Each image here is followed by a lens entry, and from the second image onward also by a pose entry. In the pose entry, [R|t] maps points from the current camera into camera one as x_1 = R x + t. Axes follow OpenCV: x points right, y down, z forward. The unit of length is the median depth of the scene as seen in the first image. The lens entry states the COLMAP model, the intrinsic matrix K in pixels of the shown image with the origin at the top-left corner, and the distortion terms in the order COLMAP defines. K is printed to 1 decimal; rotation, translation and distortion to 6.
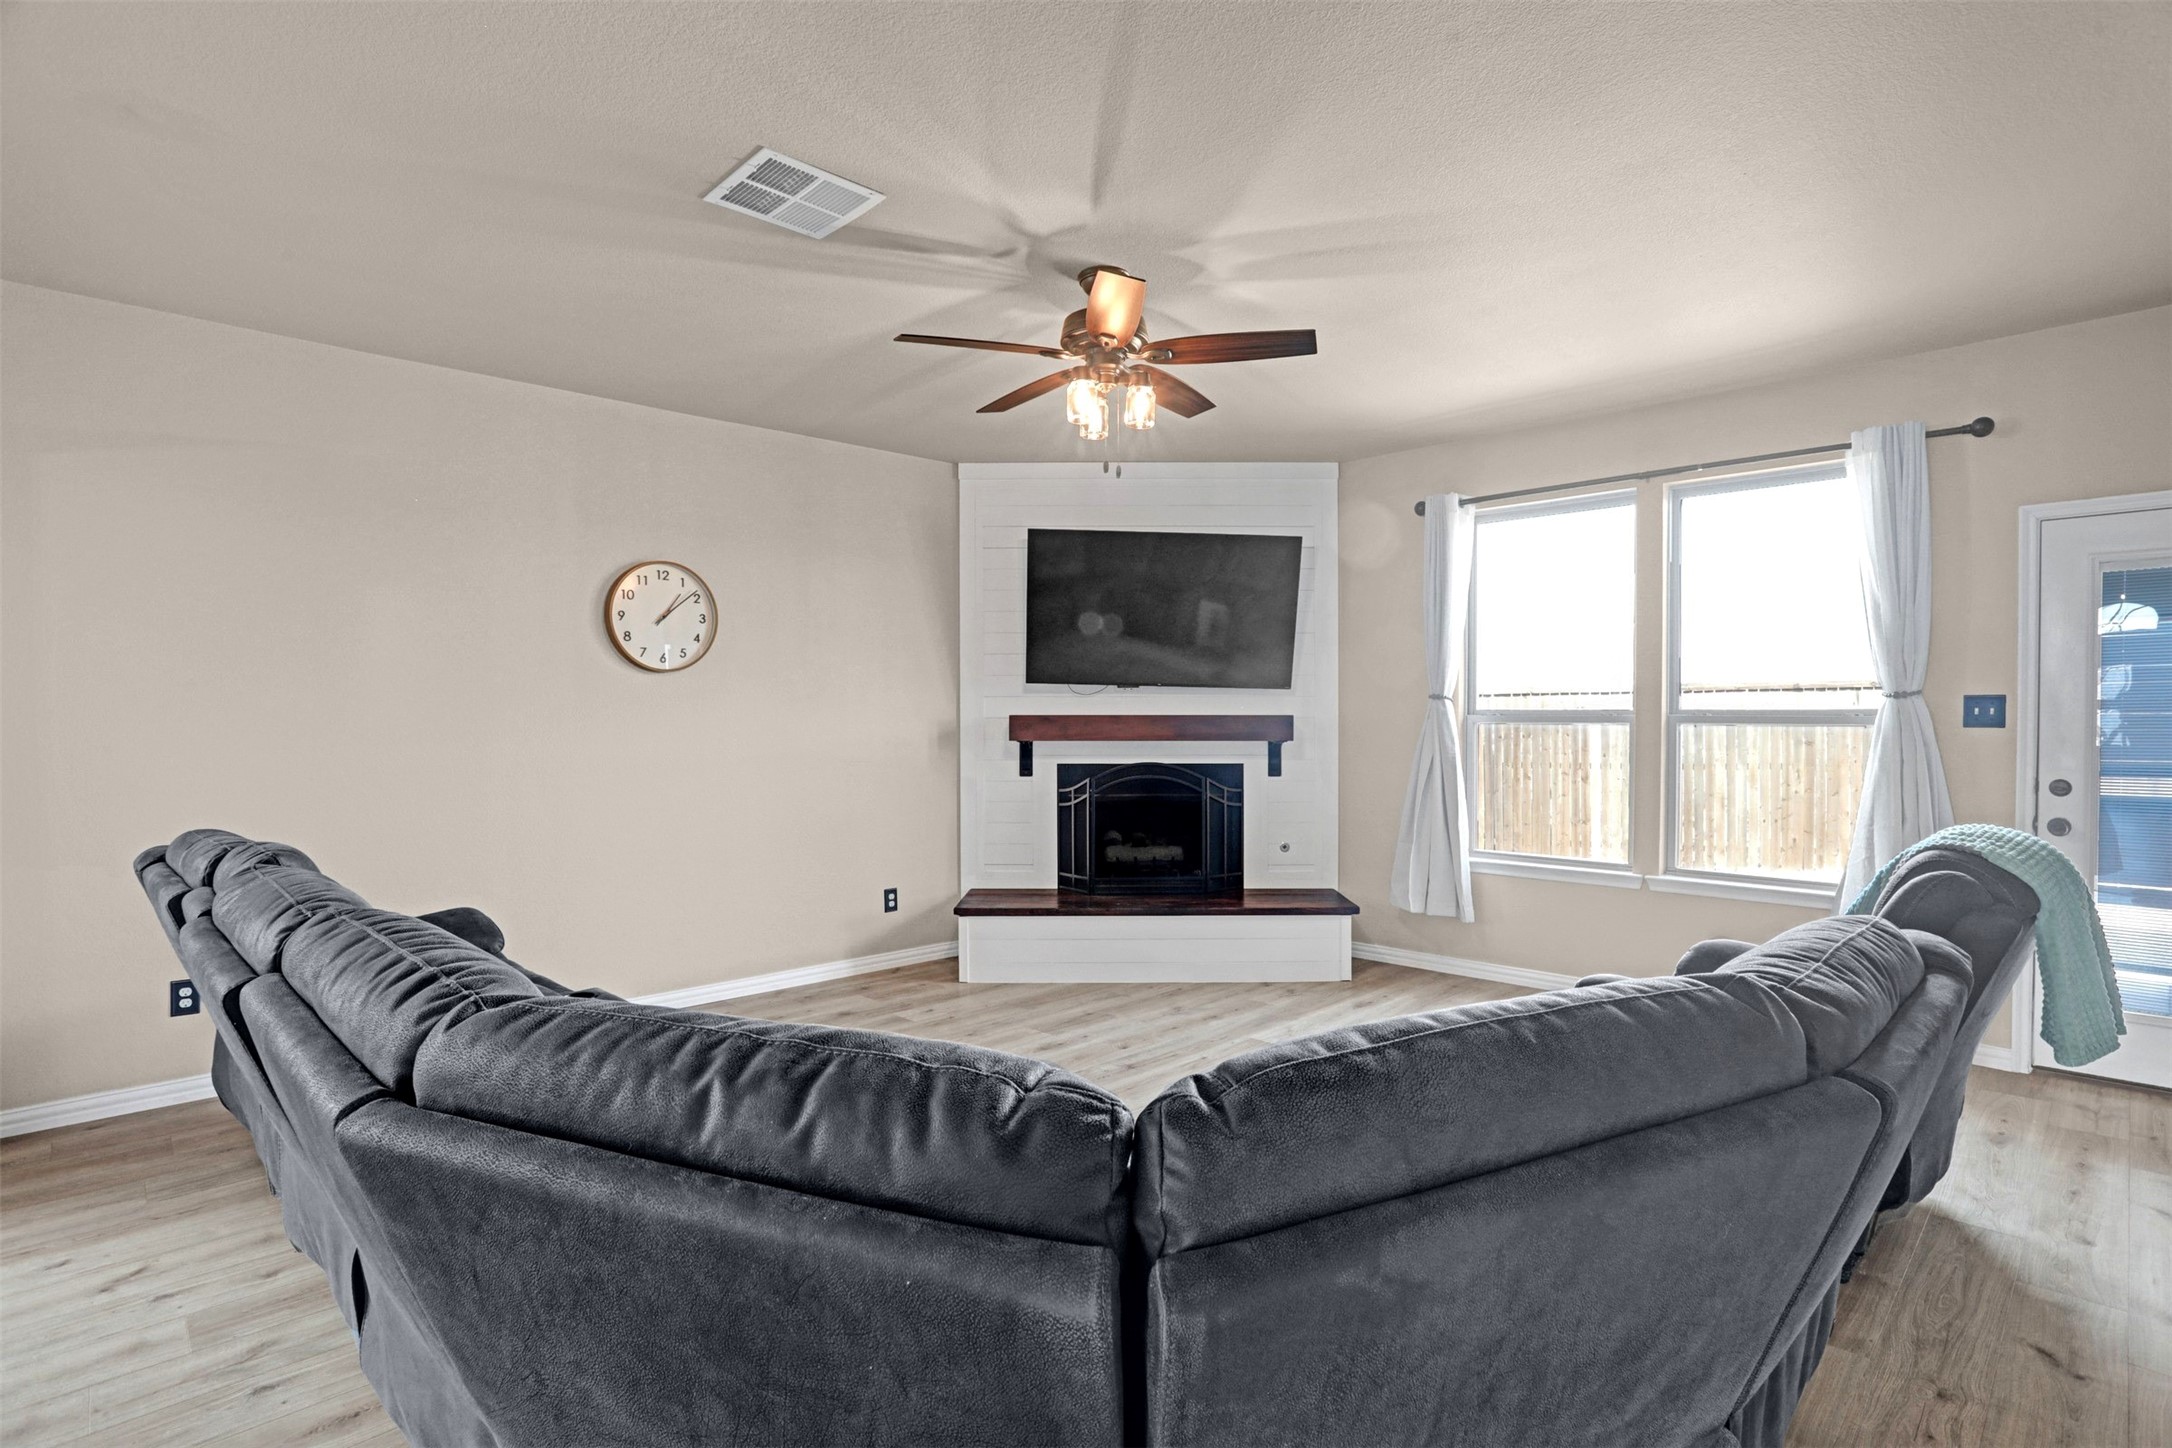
lens RADIAL K [[1082.7, 0, 1091.3], [0, 1082.7, 723.2], [0, 0, 1]] dist [-0.062636, 0.019042]
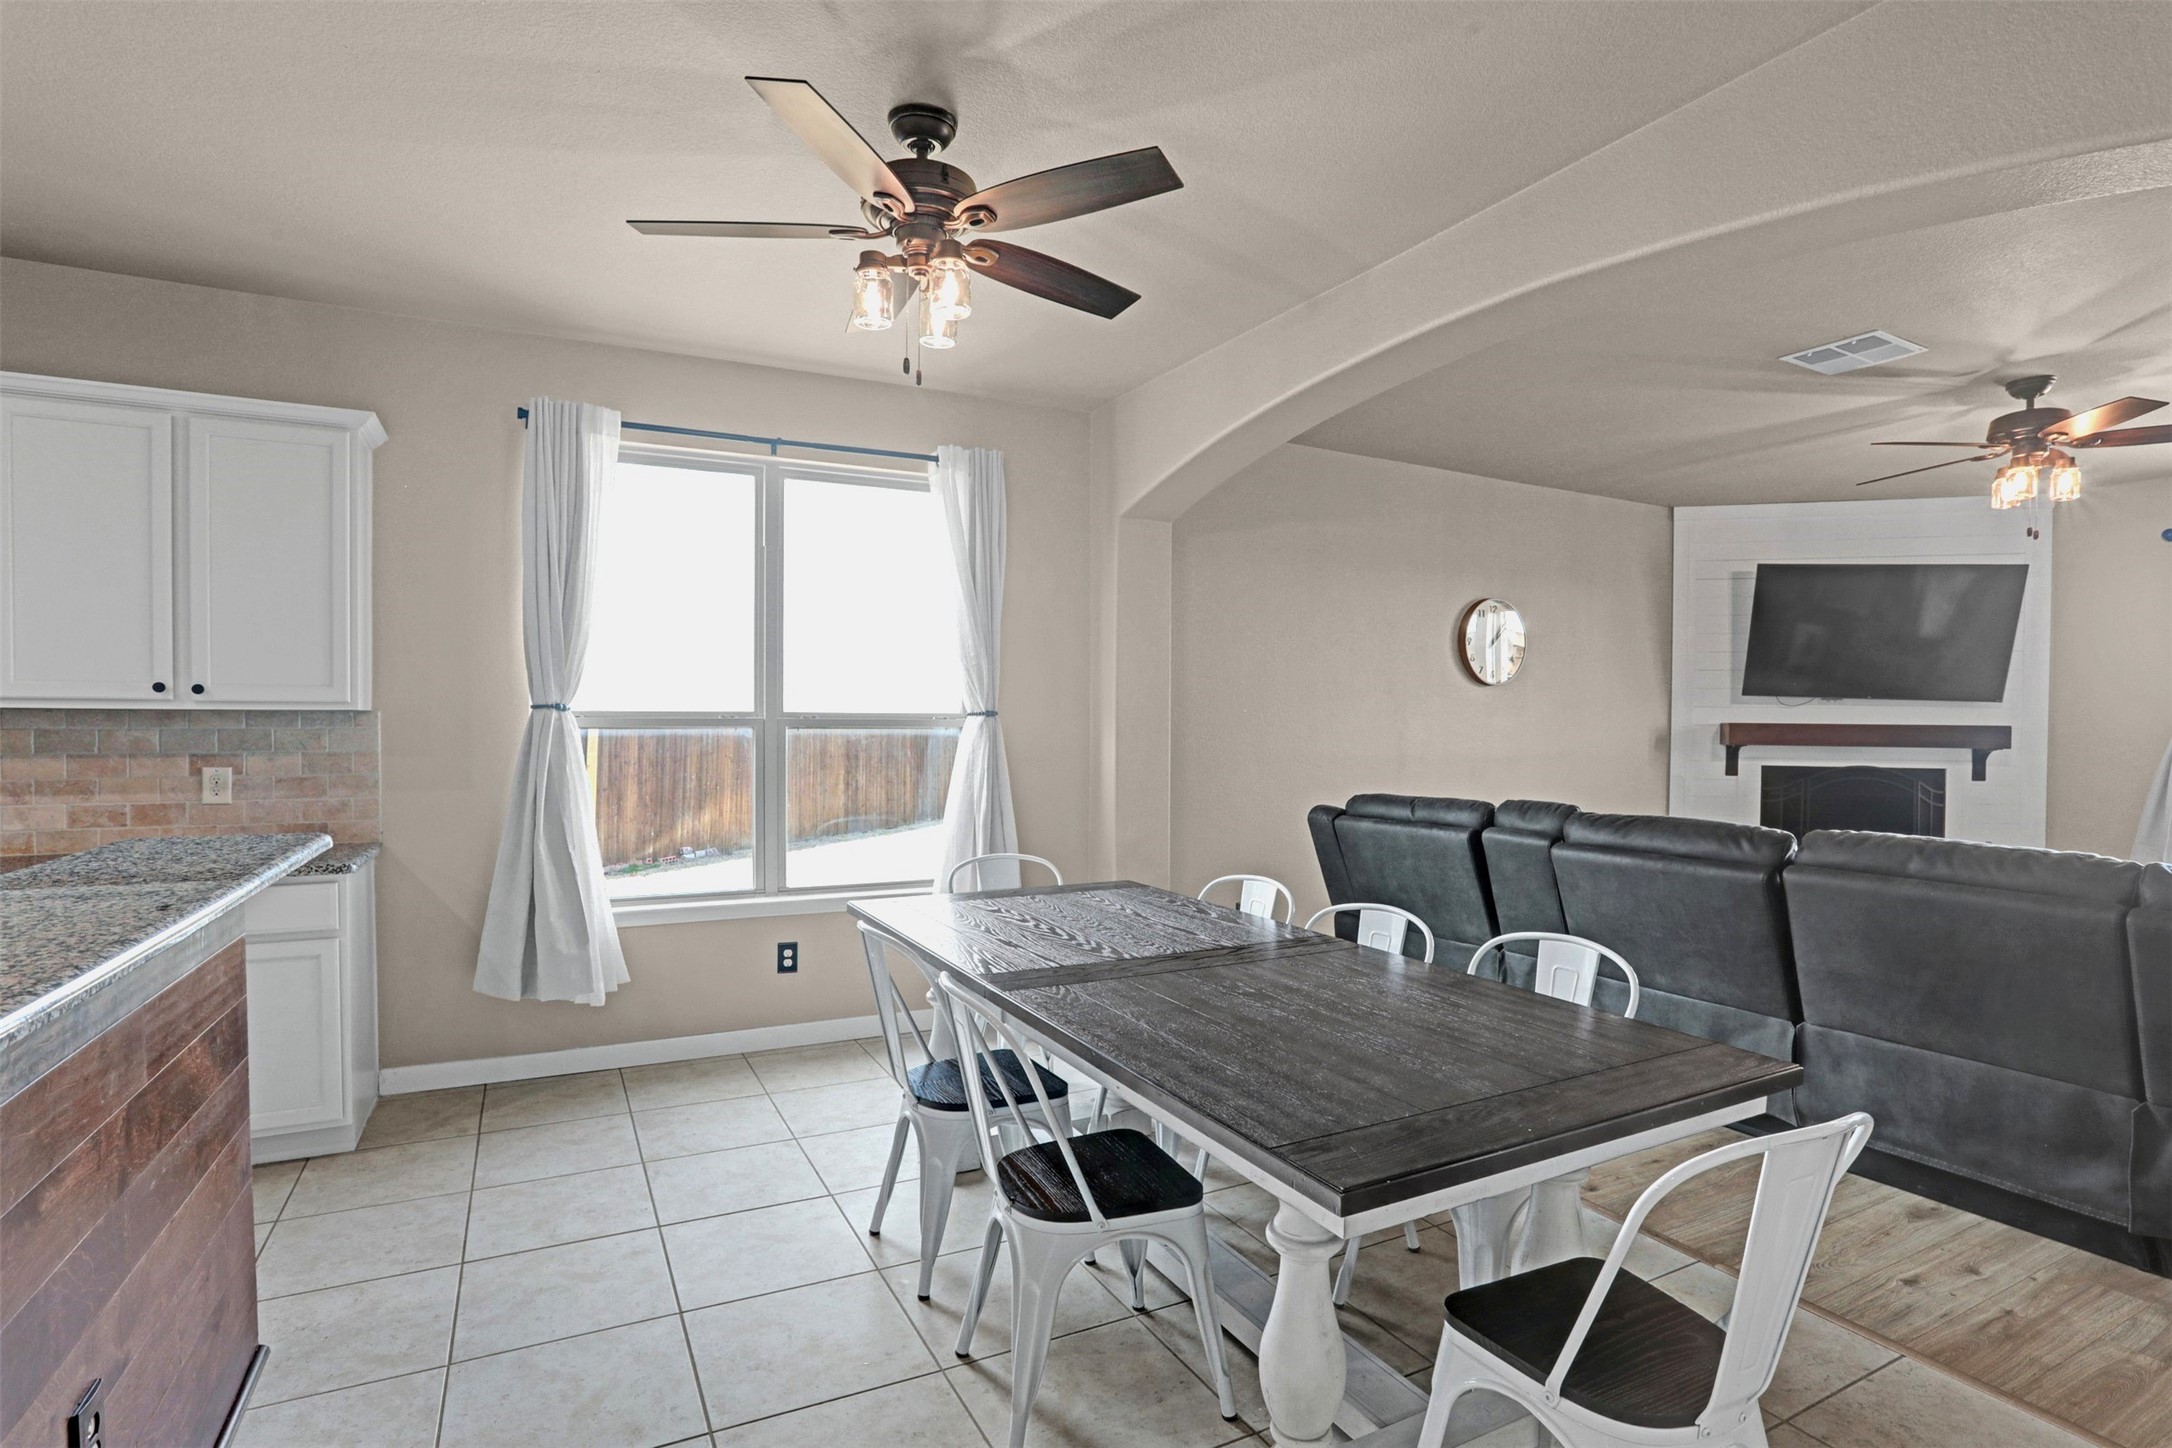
lens RADIAL K [[1082.7, 0, 1103.9], [0, 1082.7, 741.6], [0, 0, 1]] dist [-0.062636, 0.019042]
pose [[0.955654, 0.015195, -0.294098, -0.412606], [-0.012370, 0.999858, 0.011462, 0.008560], [0.294230, -0.007316, 0.955707, -0.319058]]
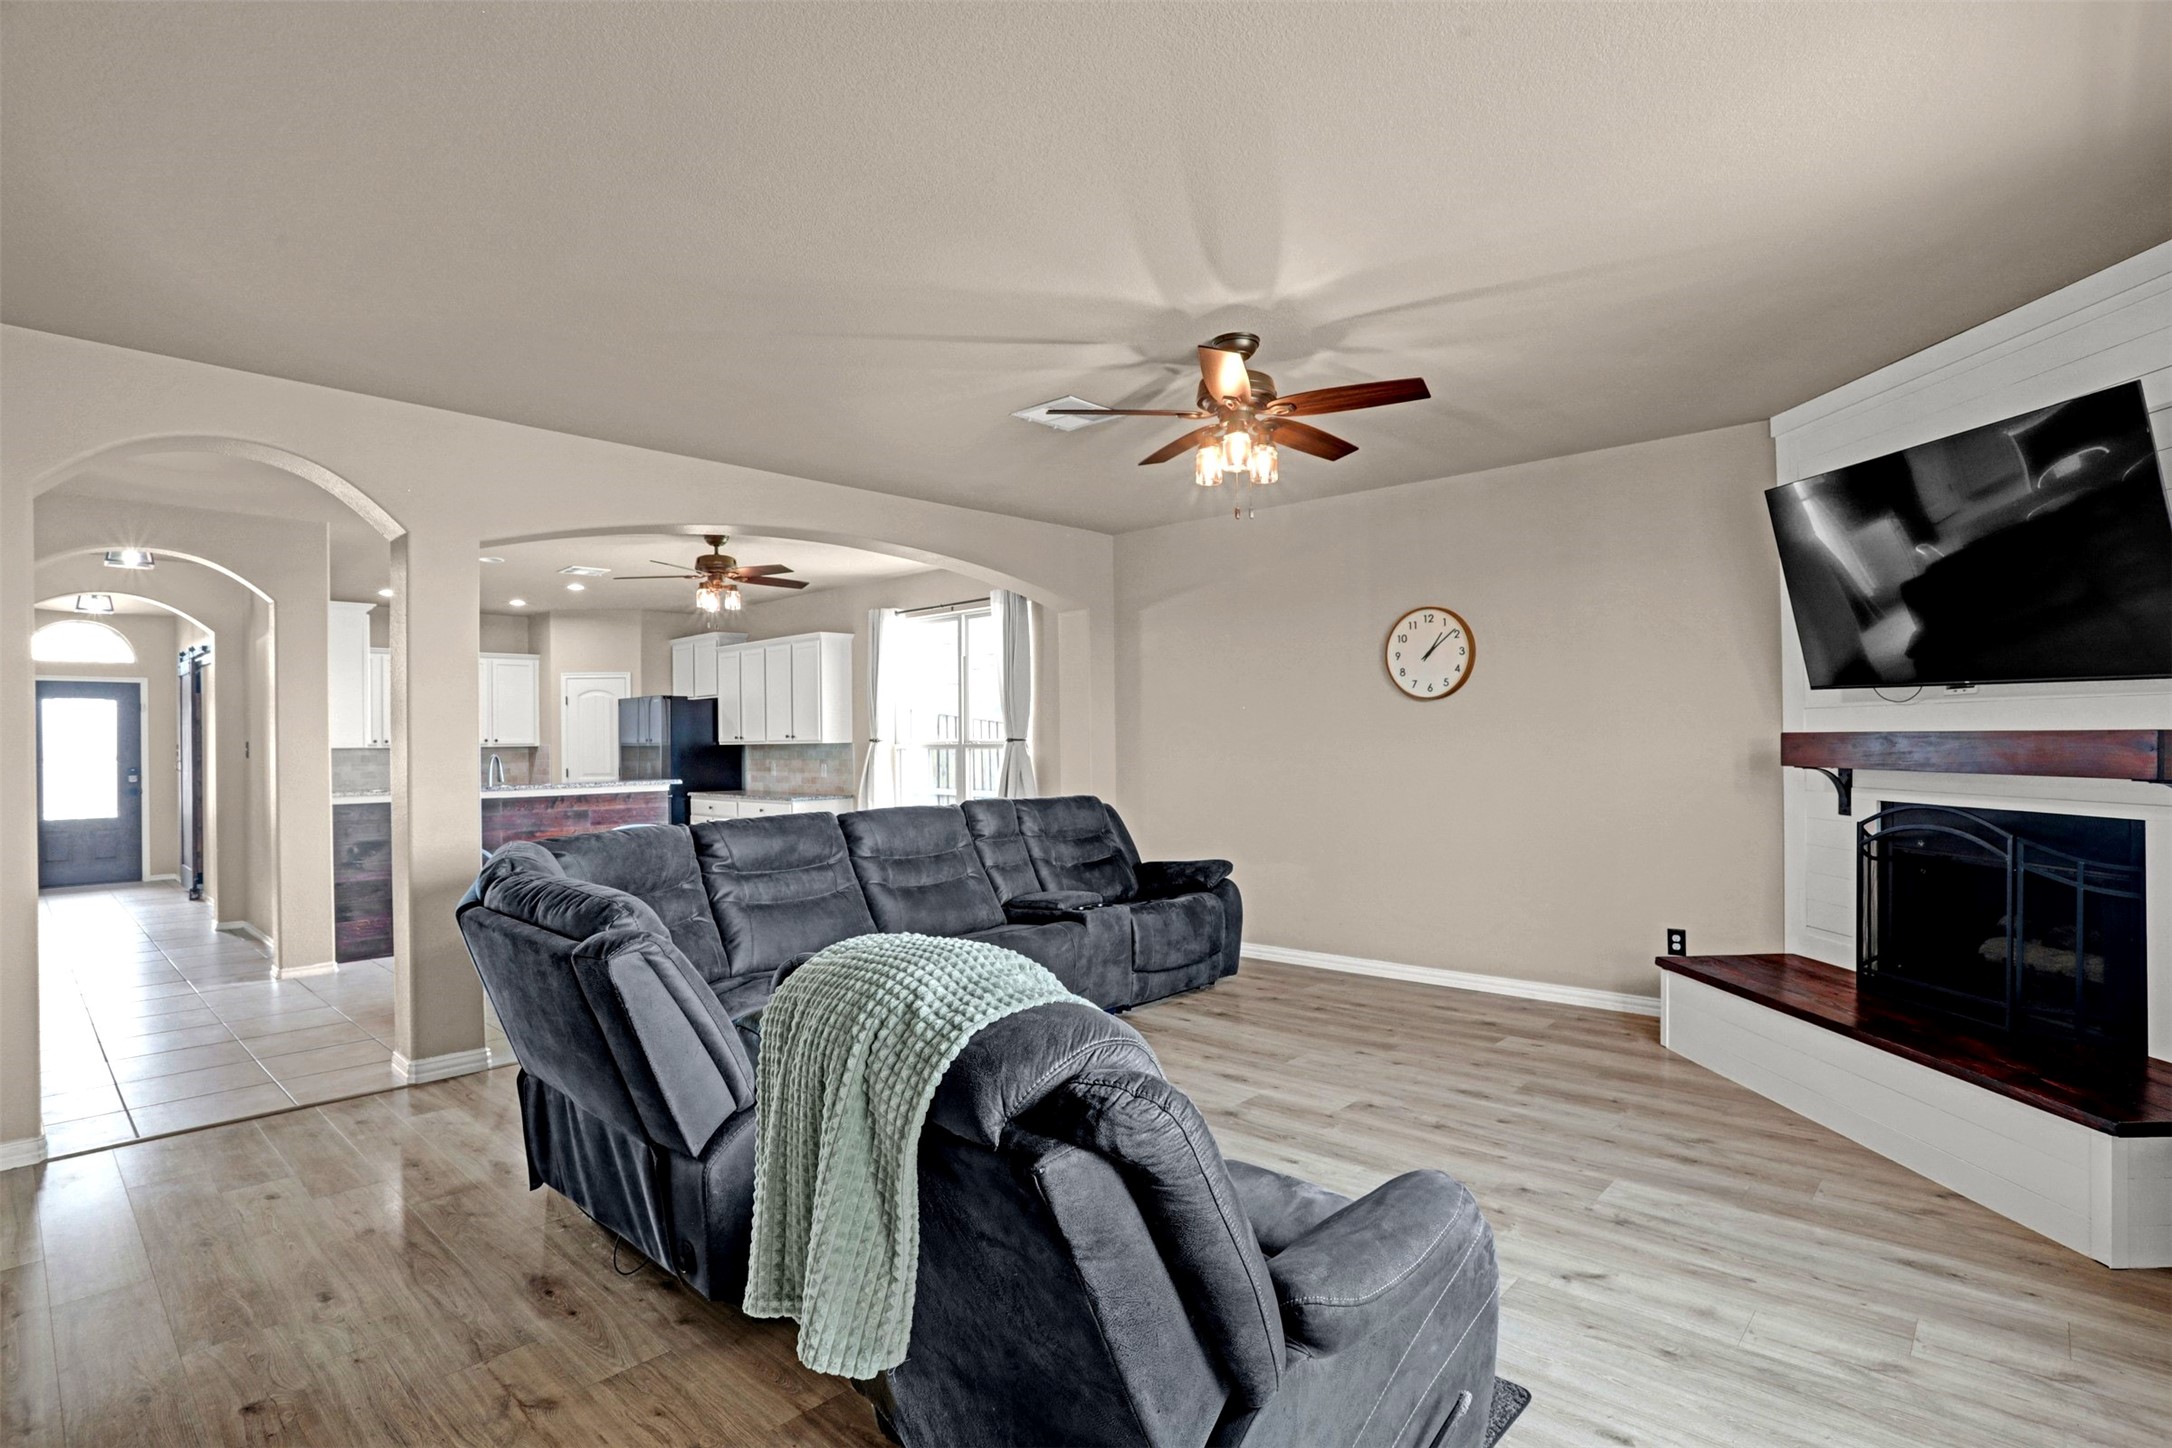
lens RADIAL K [[1082.7, 0, 1089.0], [0, 1082.7, 723.4], [0, 0, 1]] dist [-0.062636, 0.019042]
pose [[0.033410, -0.011881, -0.999371, 0.705193], [0.002797, 0.999927, -0.011794, -0.006717], [0.999438, -0.002401, 0.033441, 0.516698]]
